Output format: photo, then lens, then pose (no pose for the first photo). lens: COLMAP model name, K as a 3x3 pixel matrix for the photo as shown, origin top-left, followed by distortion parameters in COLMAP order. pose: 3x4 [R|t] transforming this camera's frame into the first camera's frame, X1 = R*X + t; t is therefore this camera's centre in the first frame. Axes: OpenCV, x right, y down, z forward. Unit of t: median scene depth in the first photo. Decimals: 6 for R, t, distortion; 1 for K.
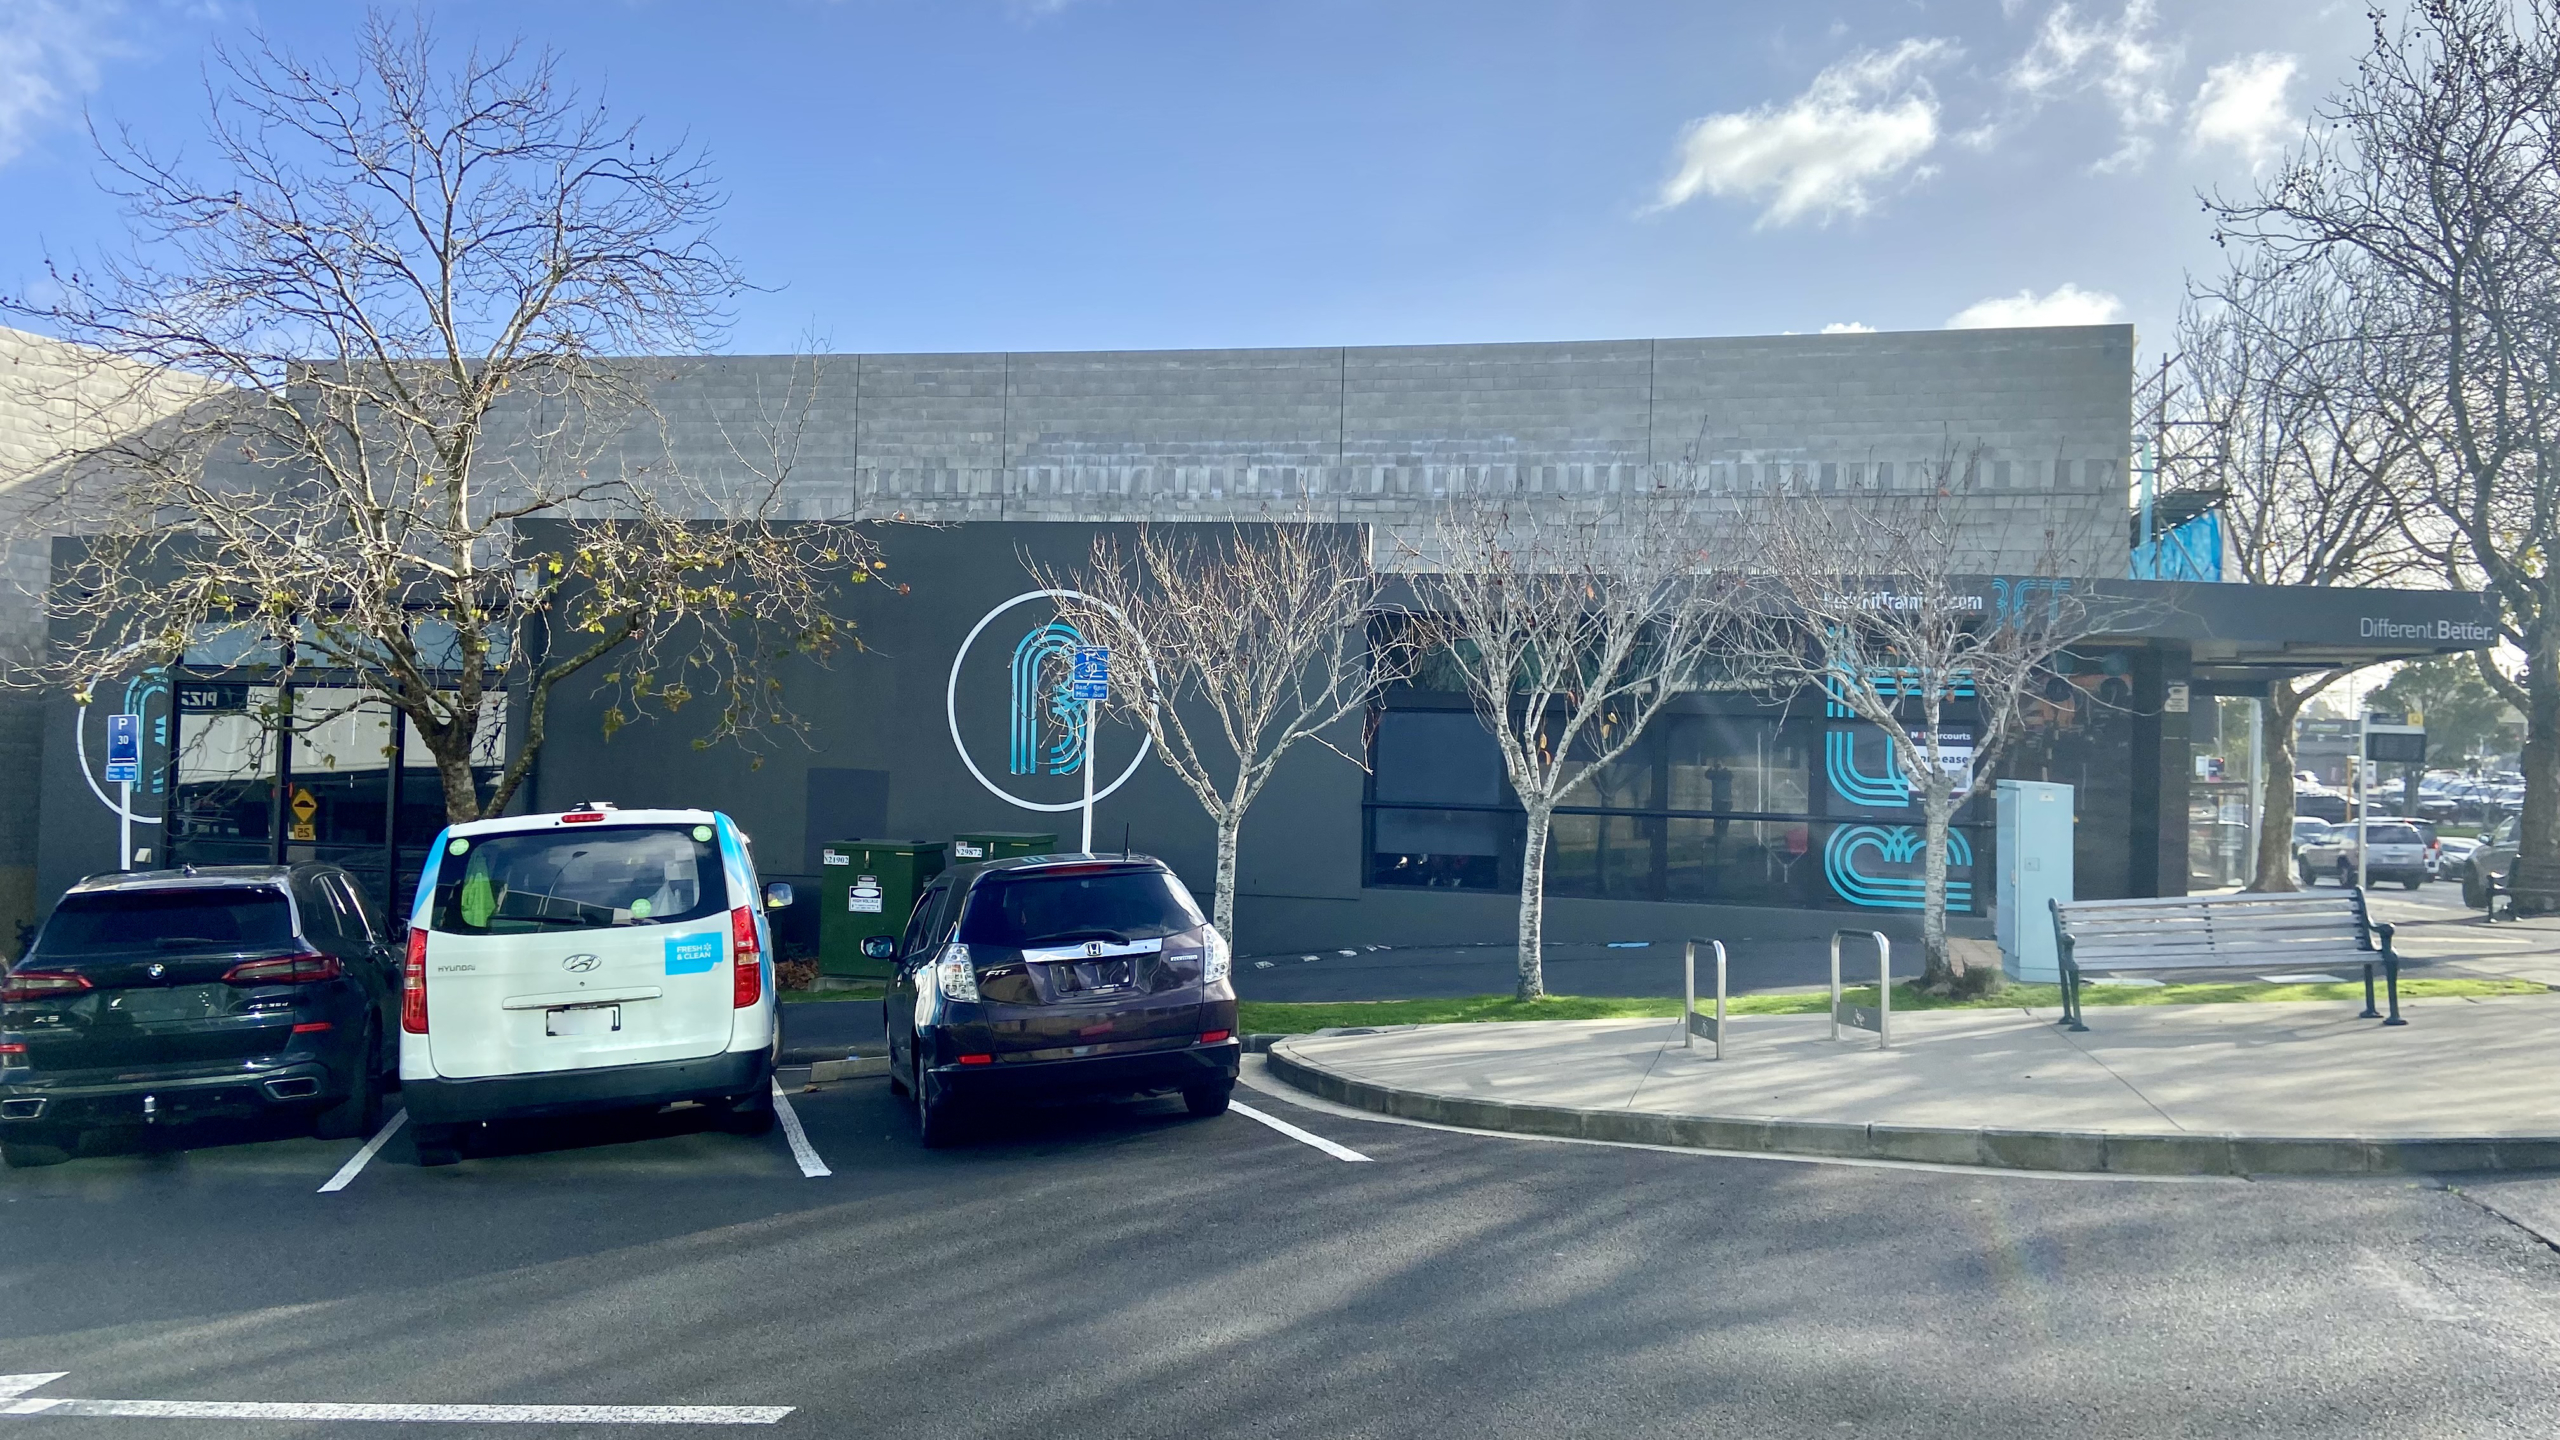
lens RADIAL K [[1956.1, 0, 1273.6], [0, 1956.1, 735.6], [0, 0, 1]] dist [0.054133, 0.002948]
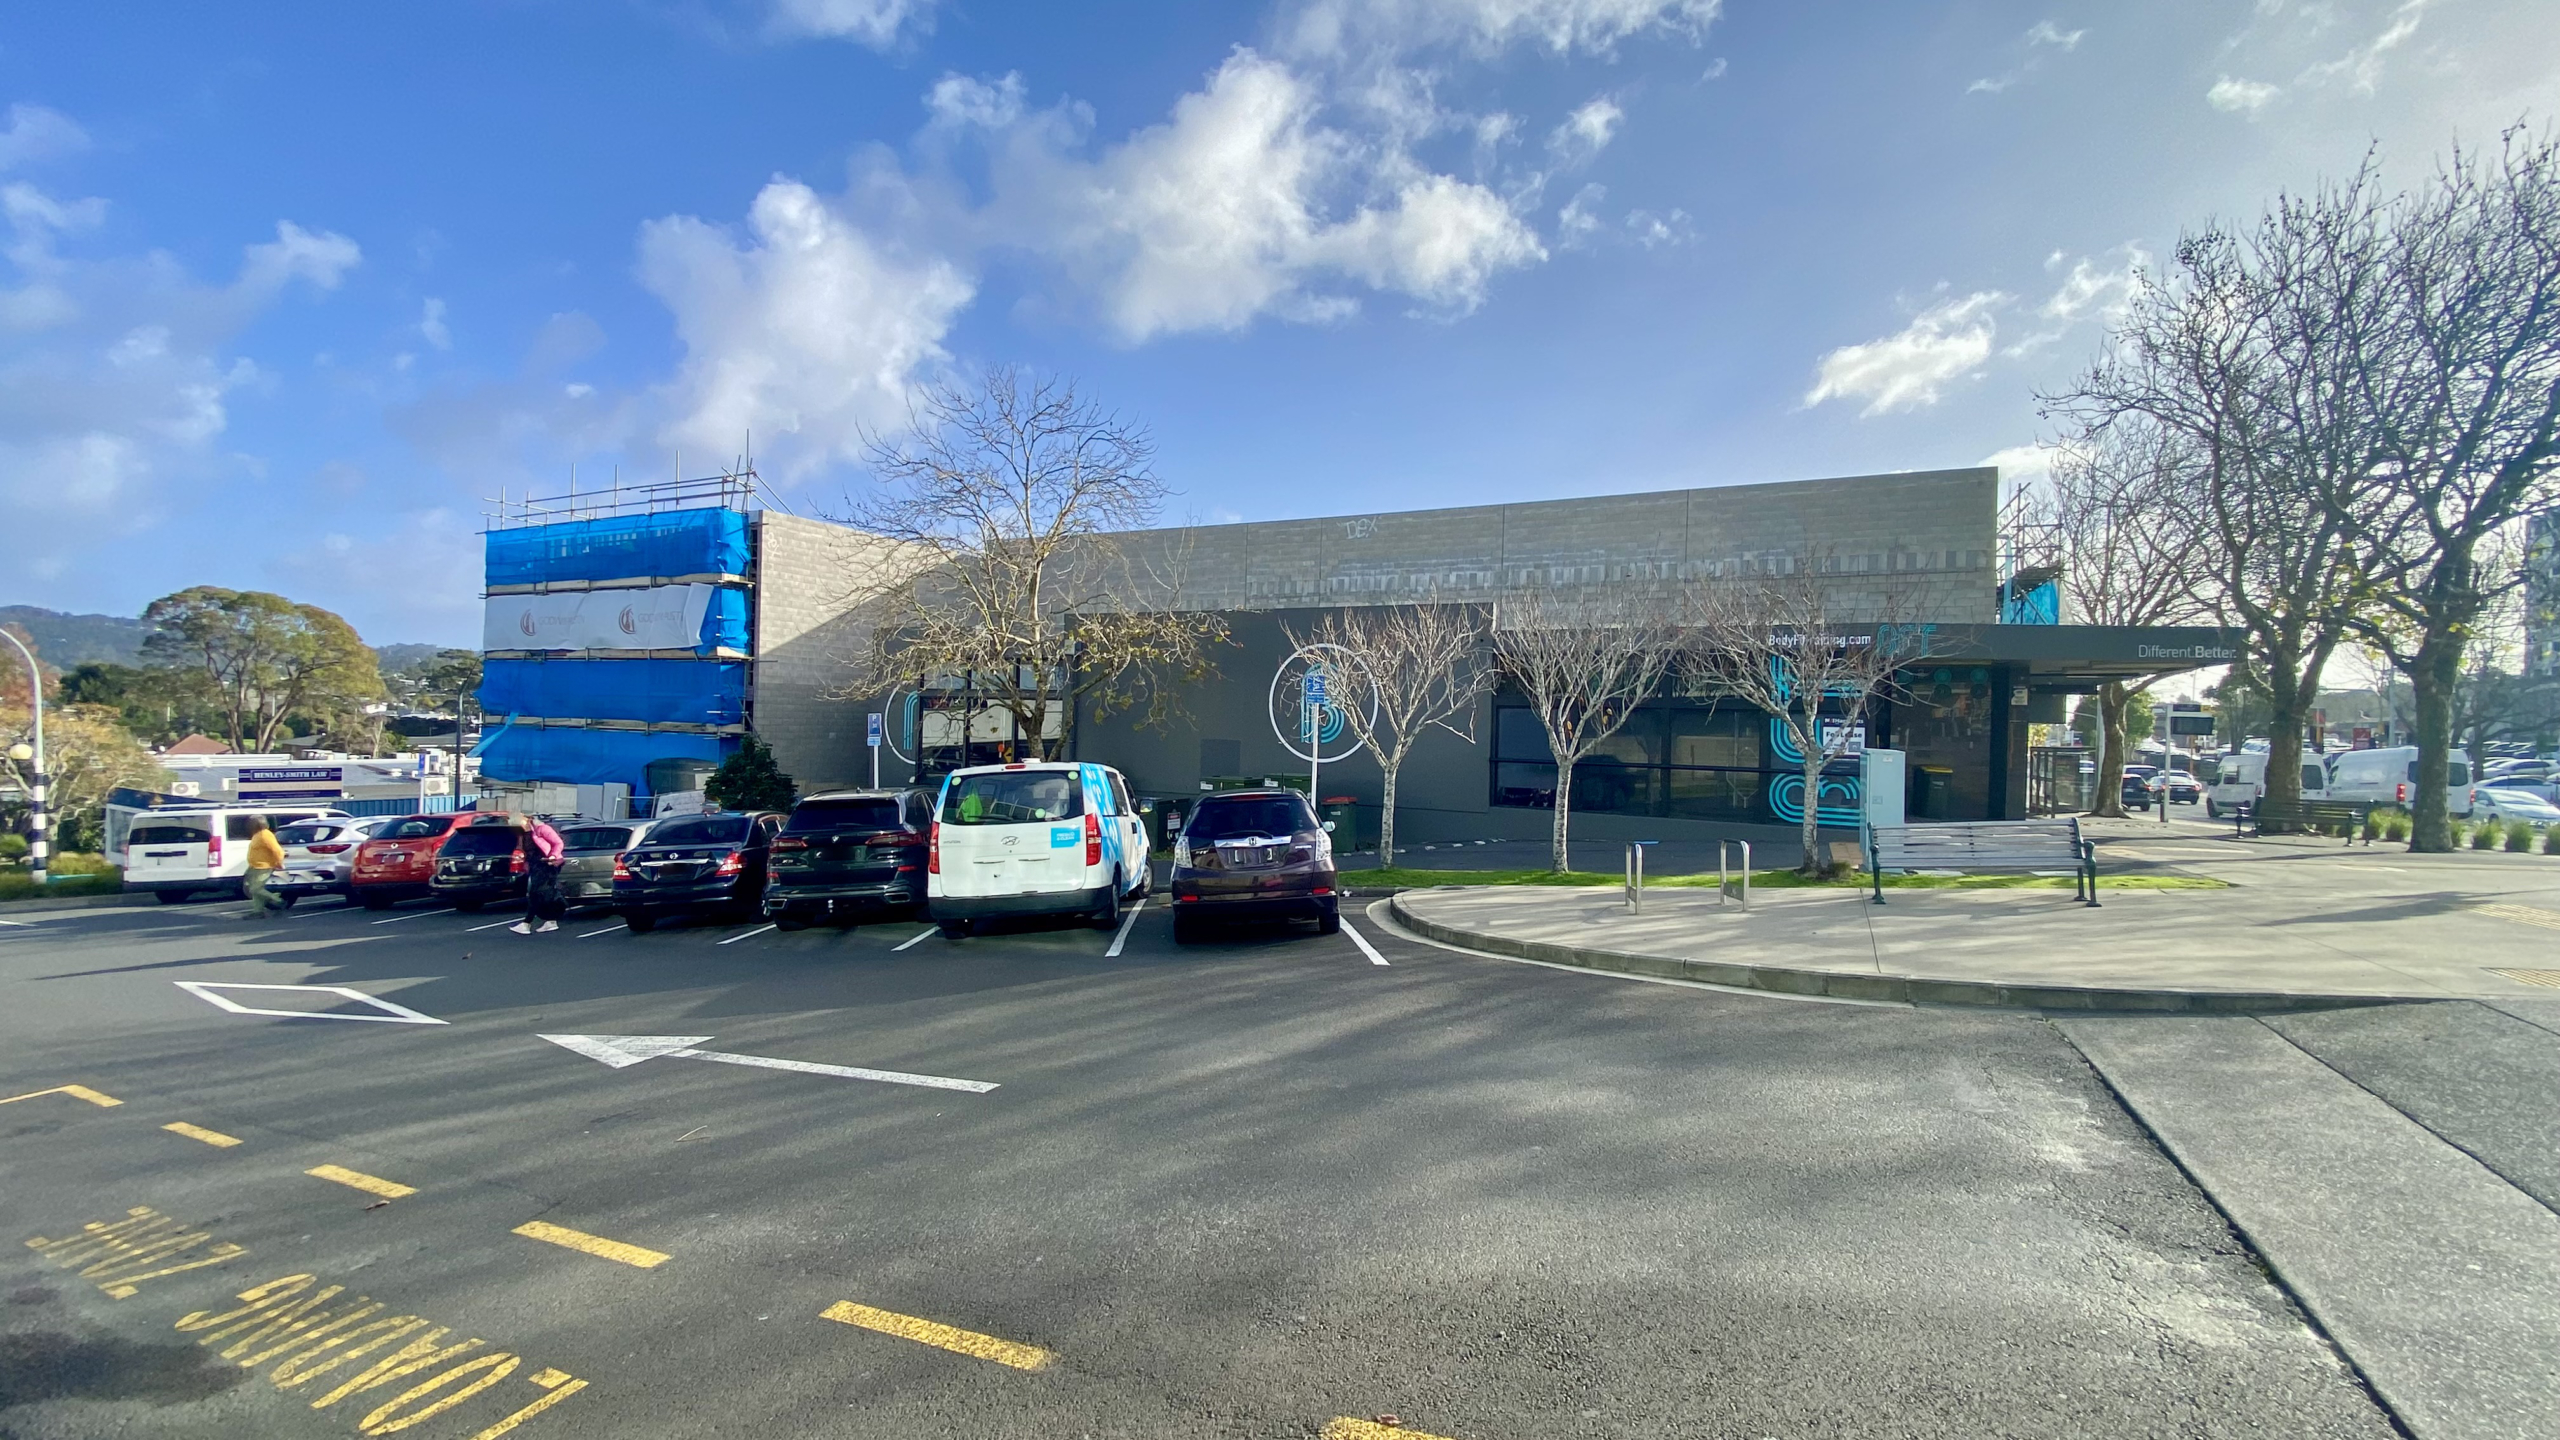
lens RADIAL K [[1037.6, 0, 1280.0], [0, 1037.6, 720.0], [0, 0, 1]] dist [-0.000638, -0.000385]
pose [[0.969233, -0.003953, -0.246112, 0.115196], [0.004158, 0.999991, 0.000316, -0.003066], [0.246108, -0.001329, 0.969241, 0.045291]]
